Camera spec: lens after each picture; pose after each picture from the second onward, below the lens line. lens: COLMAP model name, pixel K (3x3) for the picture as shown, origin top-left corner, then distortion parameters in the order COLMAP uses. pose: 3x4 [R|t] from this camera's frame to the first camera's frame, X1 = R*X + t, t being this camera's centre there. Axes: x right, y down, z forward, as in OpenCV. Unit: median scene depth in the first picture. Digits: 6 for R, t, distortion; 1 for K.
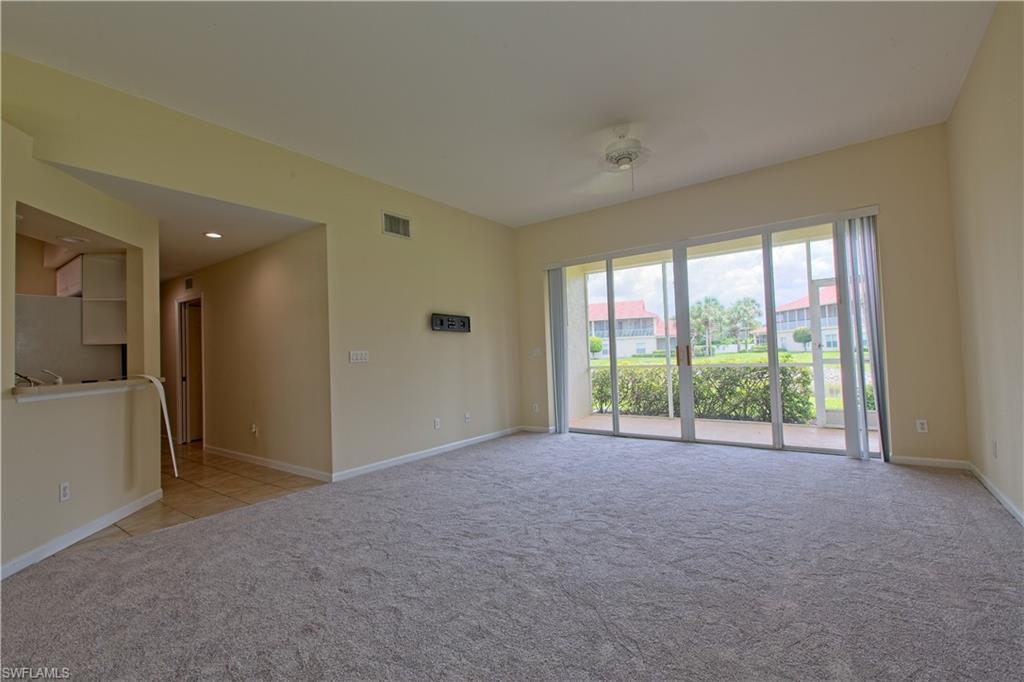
lens RADIAL K [[449.0, 0, 510.5], [0, 449.0, 337.9], [0, 0, 1]] dist [0.007154, -0.004157]
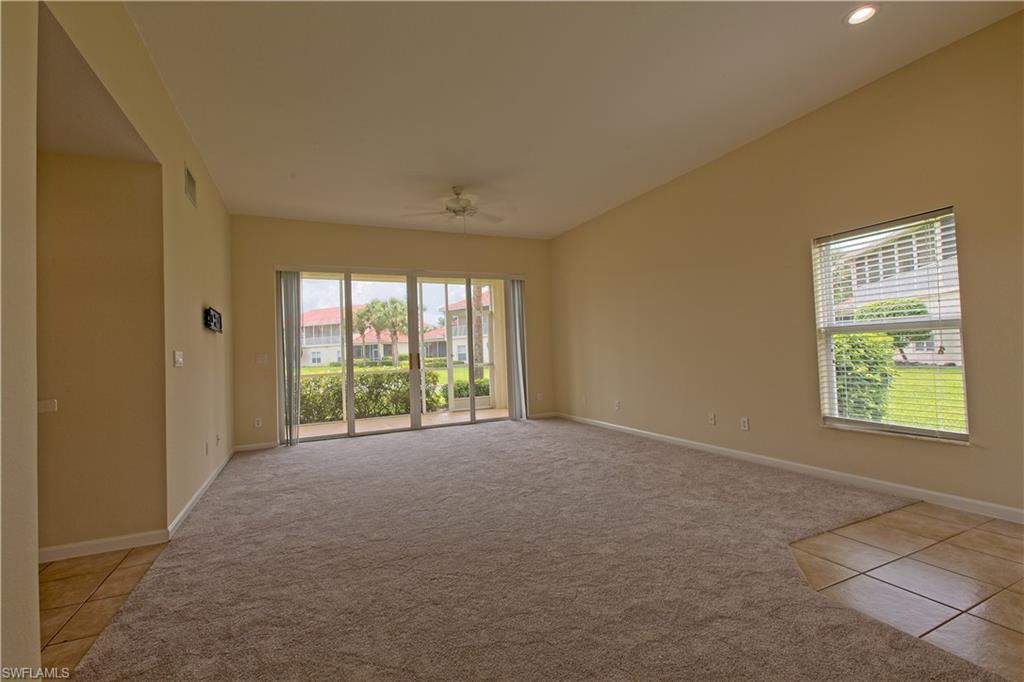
lens RADIAL K [[449.0, 0, 510.6], [0, 449.0, 341.3], [0, 0, 1]] dist [0.007154, -0.004157]
pose [[0.478873, 0.040389, 0.876955, -0.571534], [-0.014673, 0.999170, -0.038005, 0.025363], [-0.877762, 0.005332, 0.479068, 0.153999]]
